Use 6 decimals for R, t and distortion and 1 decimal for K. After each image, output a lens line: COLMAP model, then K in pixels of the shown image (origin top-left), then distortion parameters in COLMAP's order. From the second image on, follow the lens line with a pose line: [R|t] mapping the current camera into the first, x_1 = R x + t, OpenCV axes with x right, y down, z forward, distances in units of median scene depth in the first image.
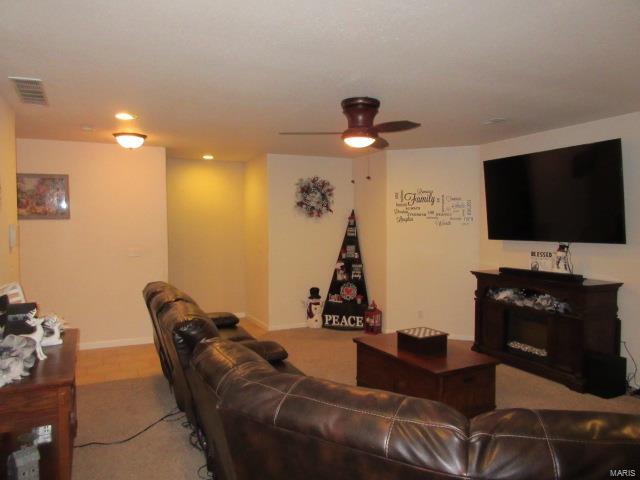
lens RADIAL K [[477.8, 0, 324.2], [0, 477.8, 240.6], [0, 0, 1]] dist [-0.000749, 0.007454]
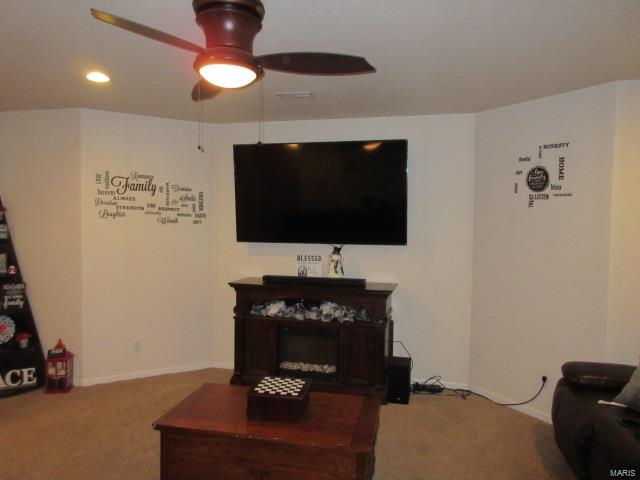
lens RADIAL K [[477.8, 0, 324.2], [0, 477.8, 240.6], [0, 0, 1]] dist [-0.000749, 0.007454]
pose [[0.634074, -0.014639, 0.773134, -0.177355], [0.009843, 0.999893, 0.010861, -0.010900], [-0.773210, 0.000723, 0.634150, 0.339751]]
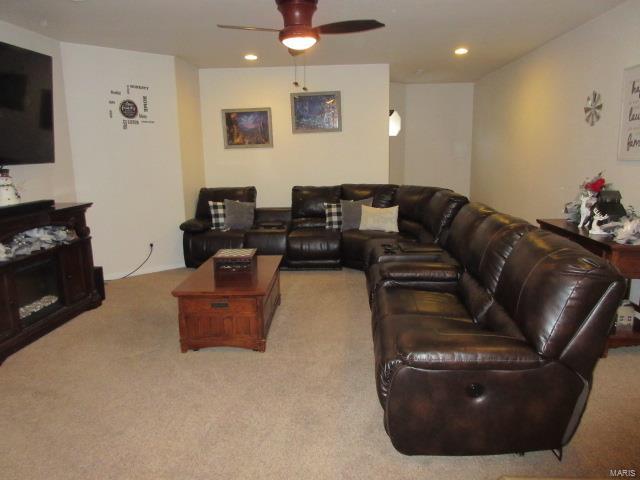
lens RADIAL K [[477.8, 0, 324.2], [0, 477.8, 240.6], [0, 0, 1]] dist [-0.000749, 0.007454]
pose [[-0.873374, -0.066140, 0.482539, -0.270238], [0.042125, 0.976766, 0.210128, -0.014836], [-0.485225, 0.203847, -0.850296, 1.123195]]
